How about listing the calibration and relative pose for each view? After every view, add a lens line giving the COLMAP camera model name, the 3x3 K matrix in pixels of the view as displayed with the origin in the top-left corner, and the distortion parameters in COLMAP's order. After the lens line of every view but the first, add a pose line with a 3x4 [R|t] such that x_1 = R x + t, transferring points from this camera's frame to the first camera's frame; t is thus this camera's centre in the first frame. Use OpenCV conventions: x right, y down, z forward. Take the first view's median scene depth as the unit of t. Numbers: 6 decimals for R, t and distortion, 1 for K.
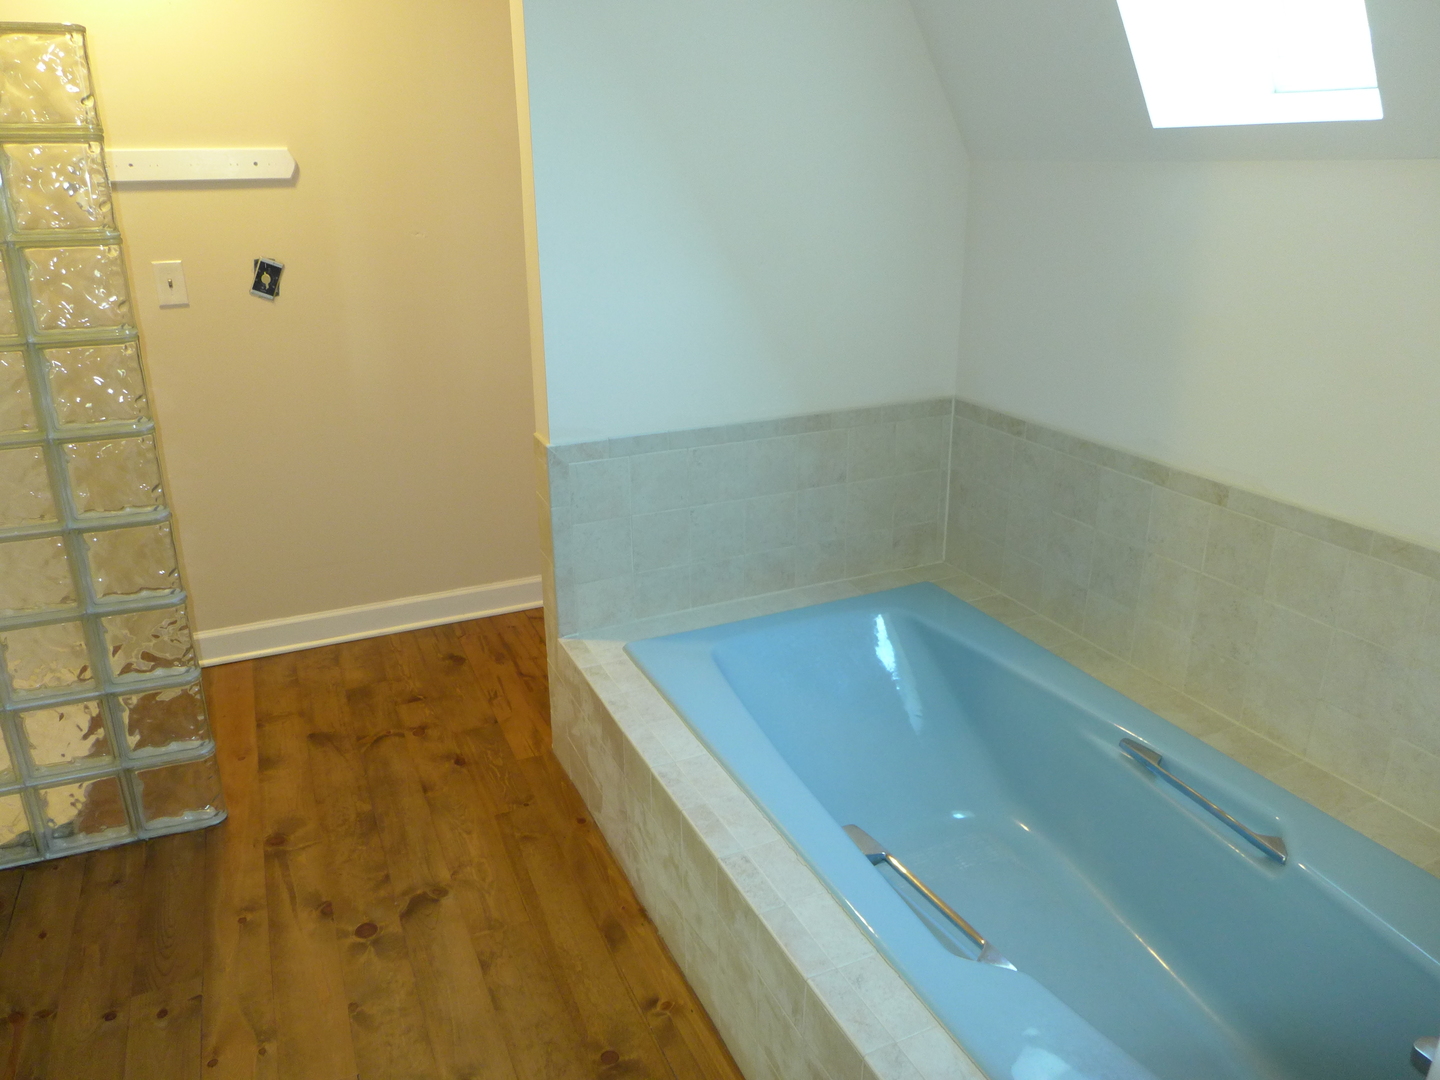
lens RADIAL K [[1025.5, 0, 718.9], [0, 1025.5, 526.7], [0, 0, 1]] dist [-0.053157, 0.009047]
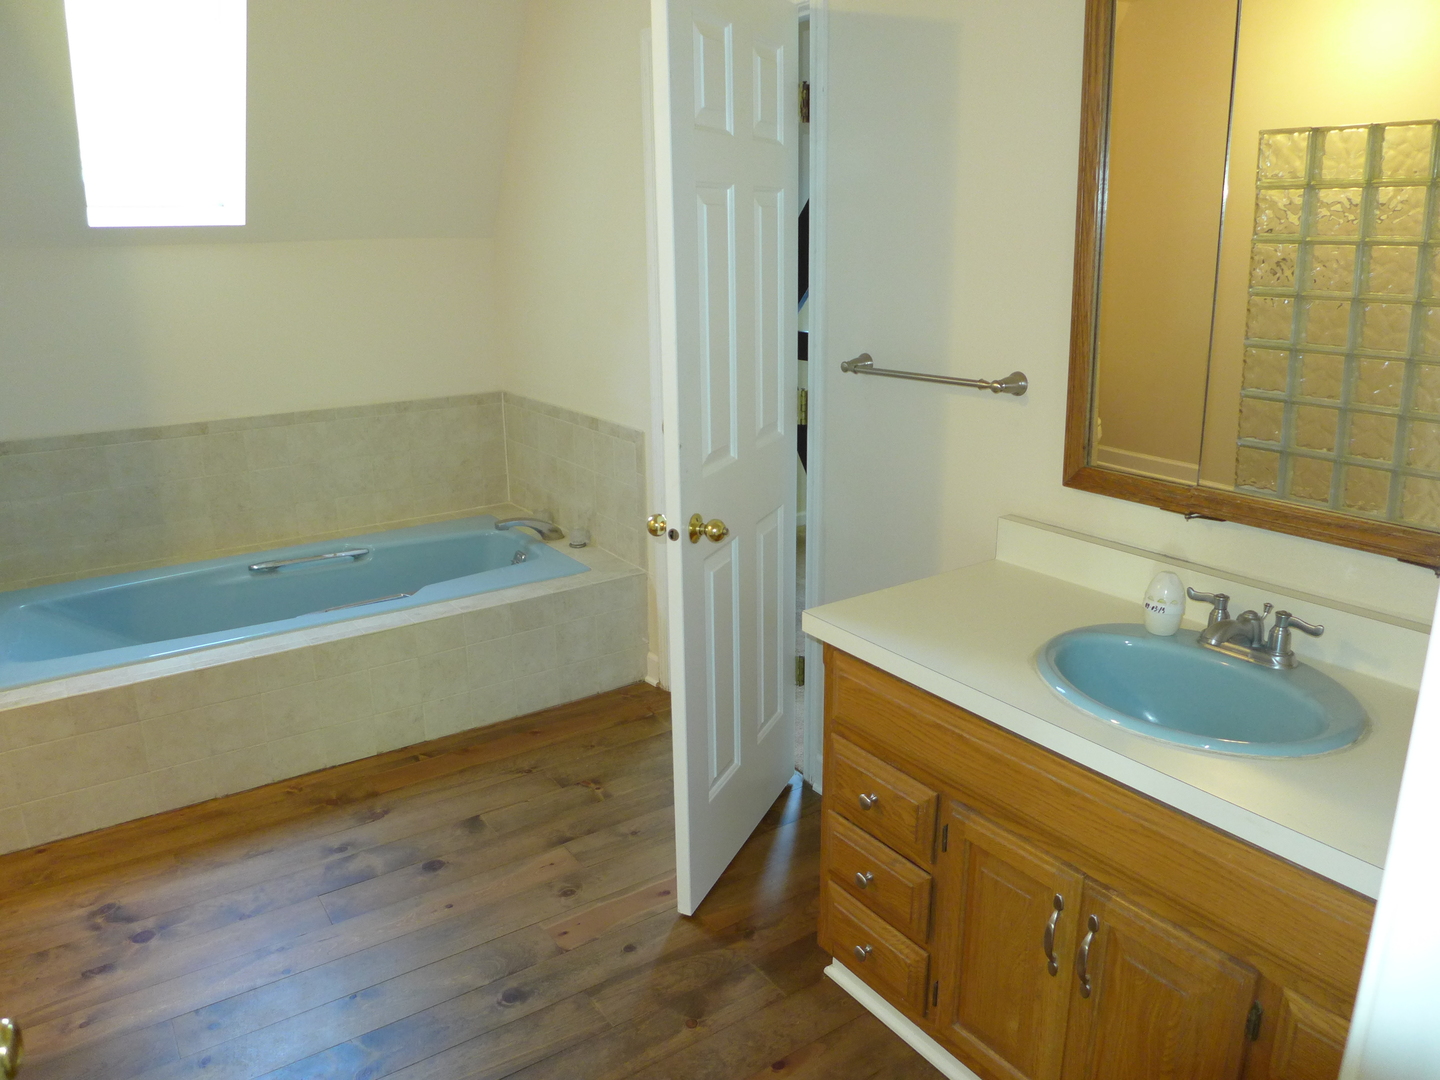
lens RADIAL K [[1025.5, 0, 717.4], [0, 1025.5, 540.9], [0, 0, 1]] dist [-0.053157, 0.009047]
pose [[-0.189485, -0.258774, 0.947170, -1.404025], [0.335043, 0.889709, 0.310102, -0.103063], [-0.922953, 0.376103, -0.081886, 0.378033]]
